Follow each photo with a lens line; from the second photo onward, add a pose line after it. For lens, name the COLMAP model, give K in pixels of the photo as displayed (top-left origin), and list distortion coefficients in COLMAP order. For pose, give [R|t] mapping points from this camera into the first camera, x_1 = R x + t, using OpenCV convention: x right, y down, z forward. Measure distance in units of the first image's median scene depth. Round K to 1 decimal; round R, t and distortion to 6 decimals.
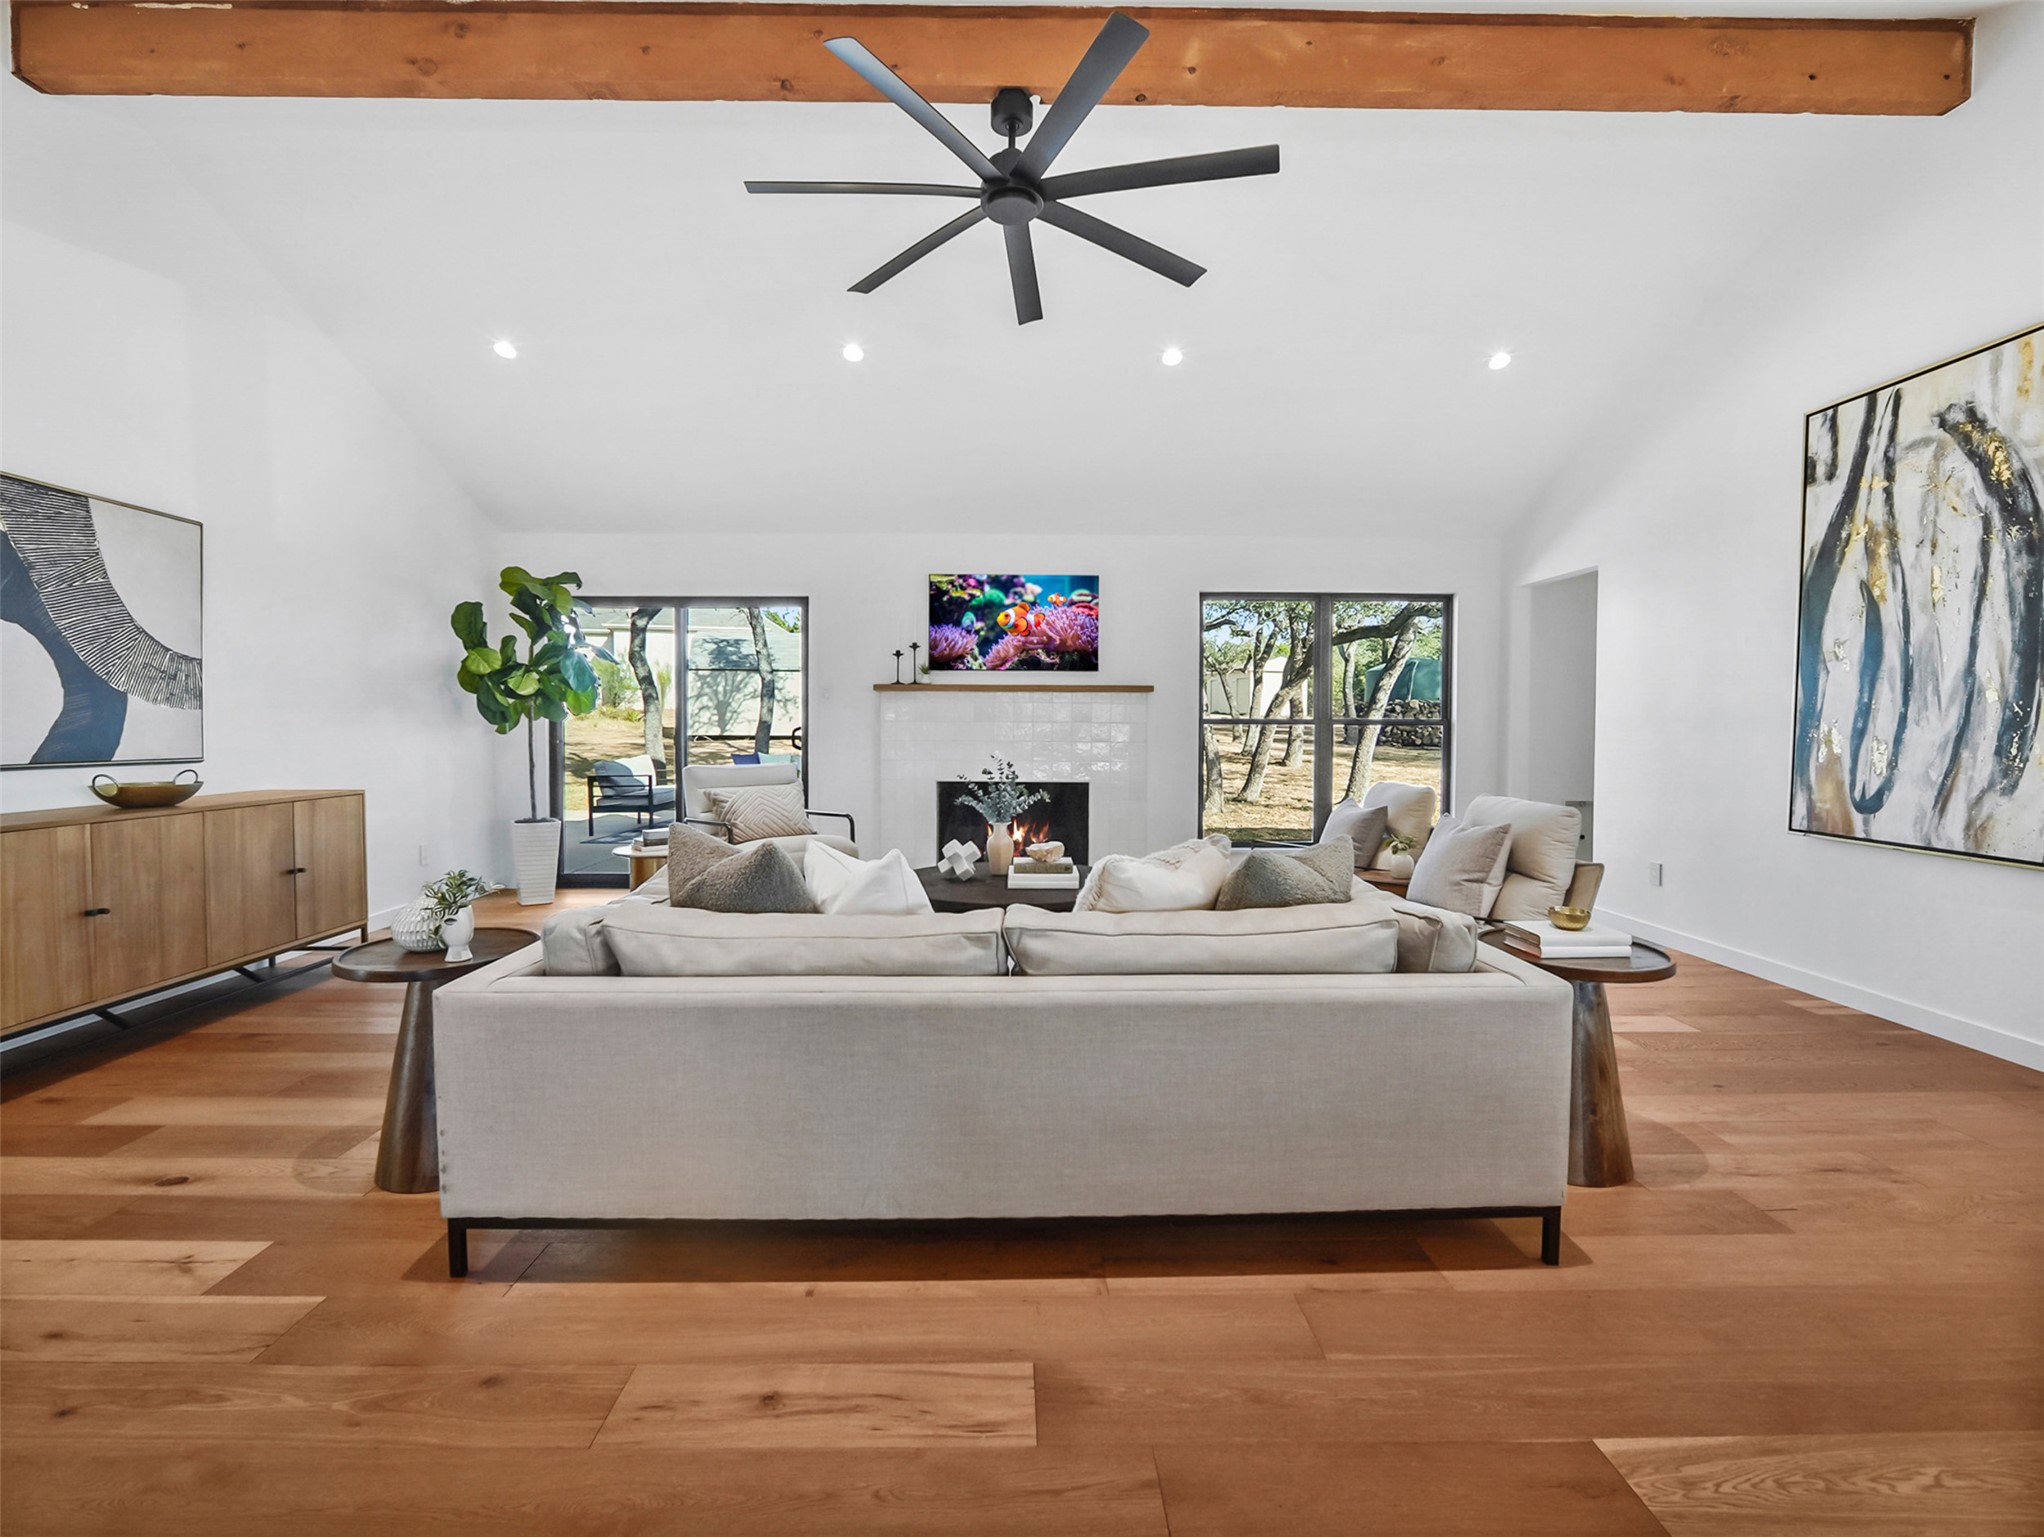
lens RADIAL K [[919.2, 0, 986.0], [0, 919.2, 746.7], [0, 0, 1]] dist [-0.012150, -0.000234]
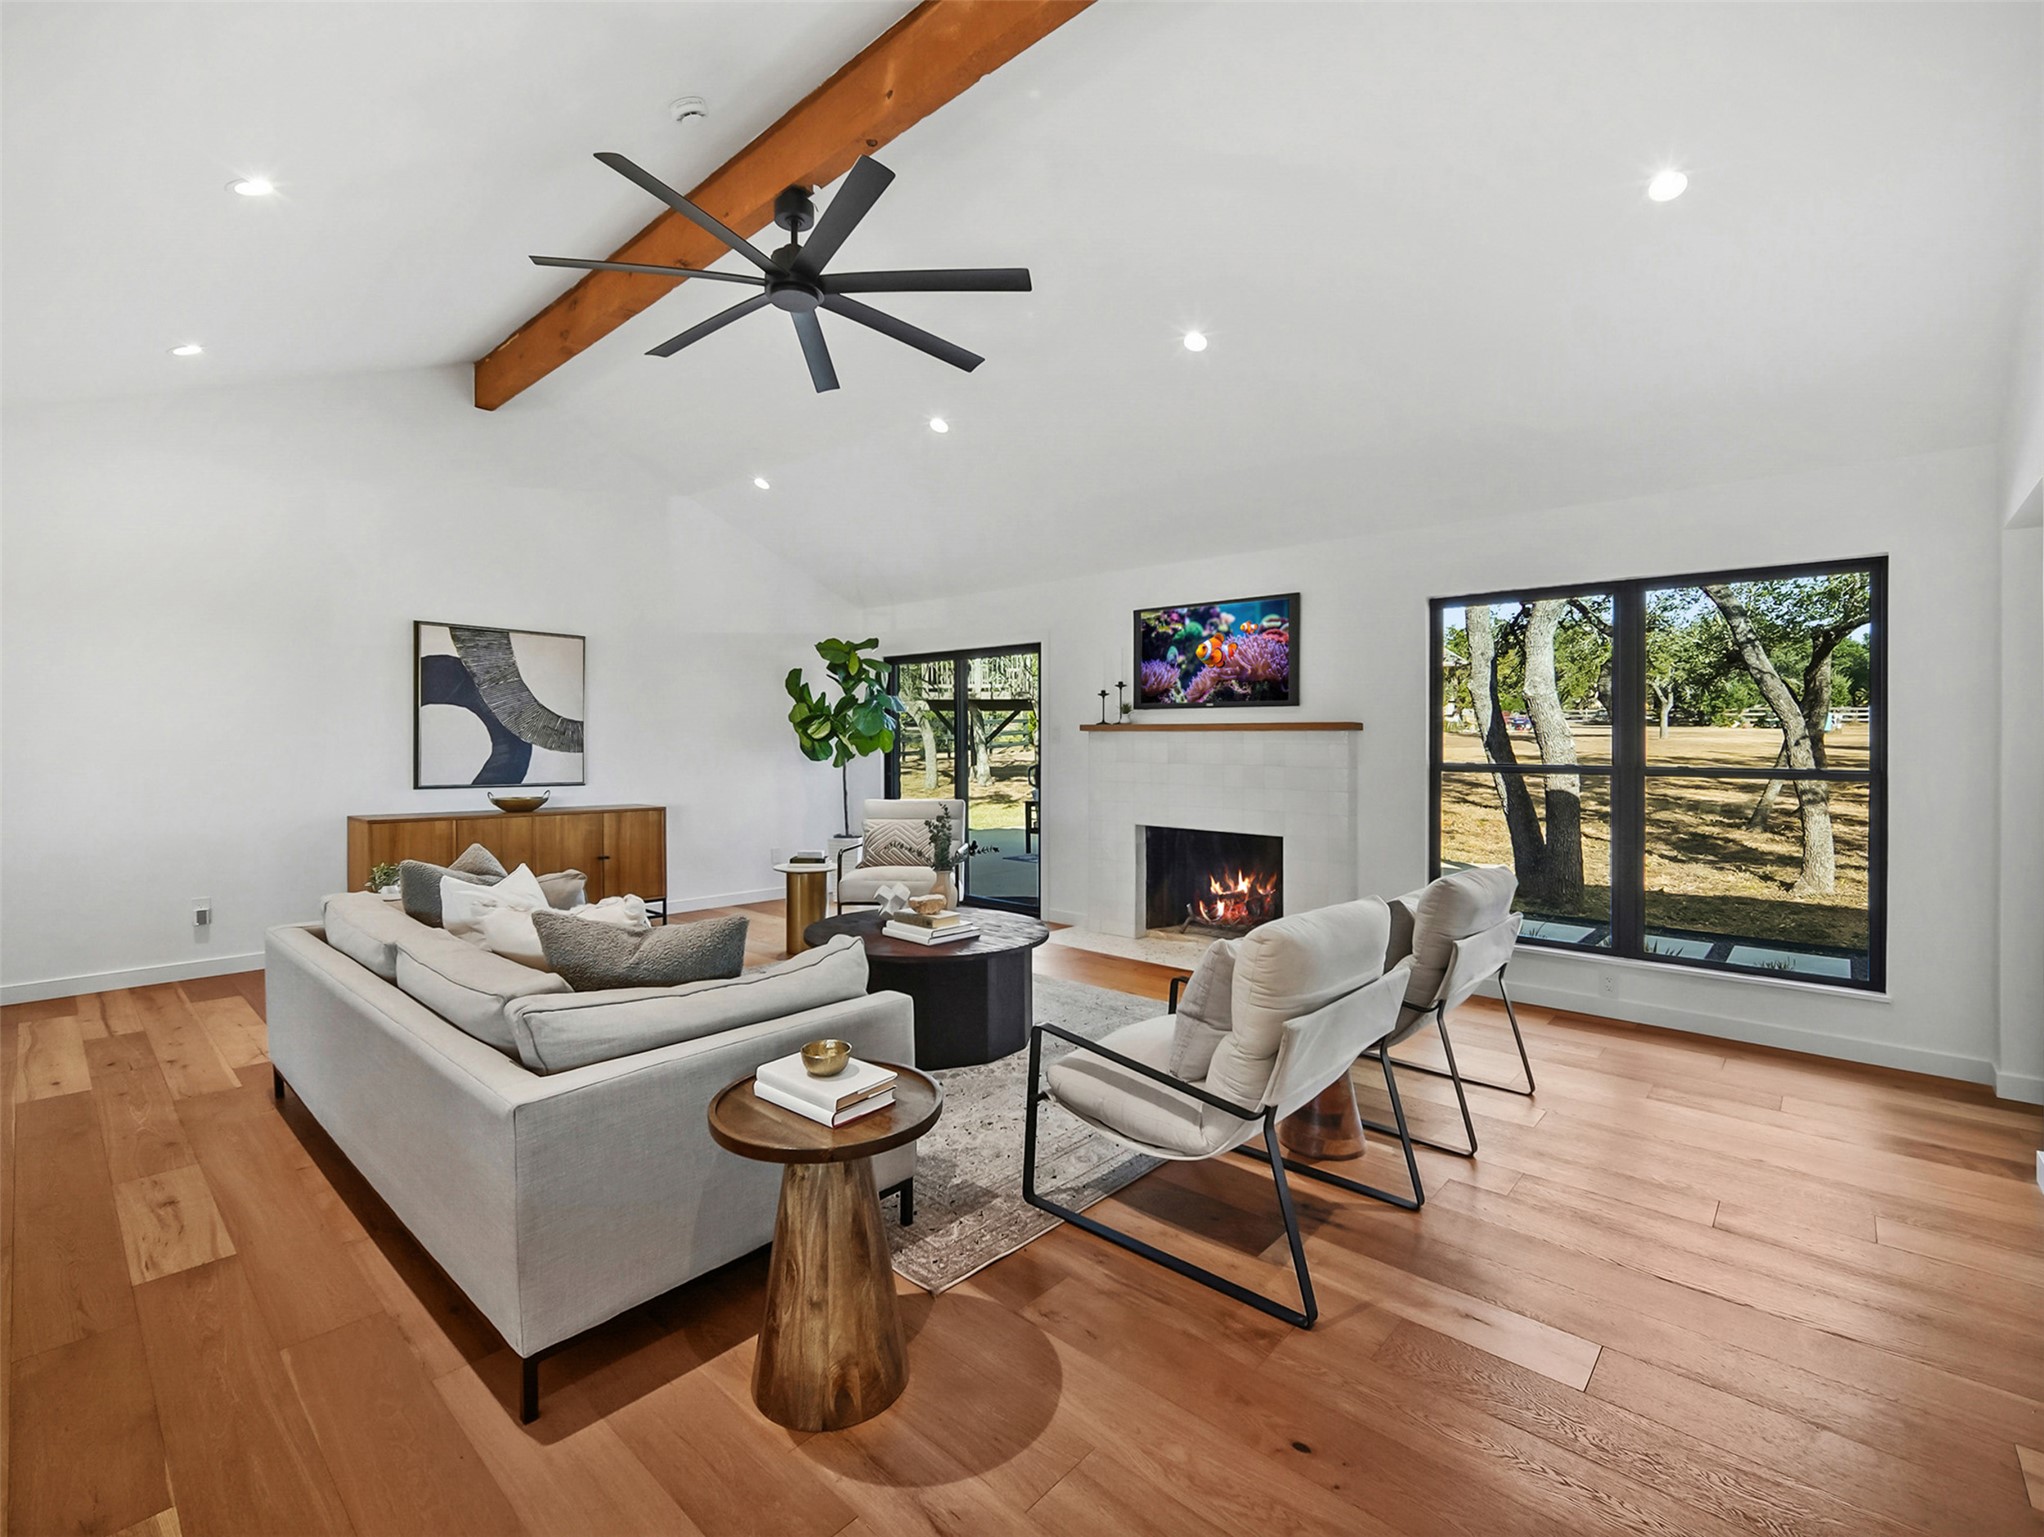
lens RADIAL K [[916.6, 0, 1018.9], [0, 916.6, 739.7], [0, 0, 1]] dist [-0.013367, -0.000003]
pose [[0.733386, -0.001471, -0.679810, 0.563282], [-0.020364, 0.999501, -0.024132, -0.028399], [0.679507, 0.031541, 0.732991, 0.236867]]
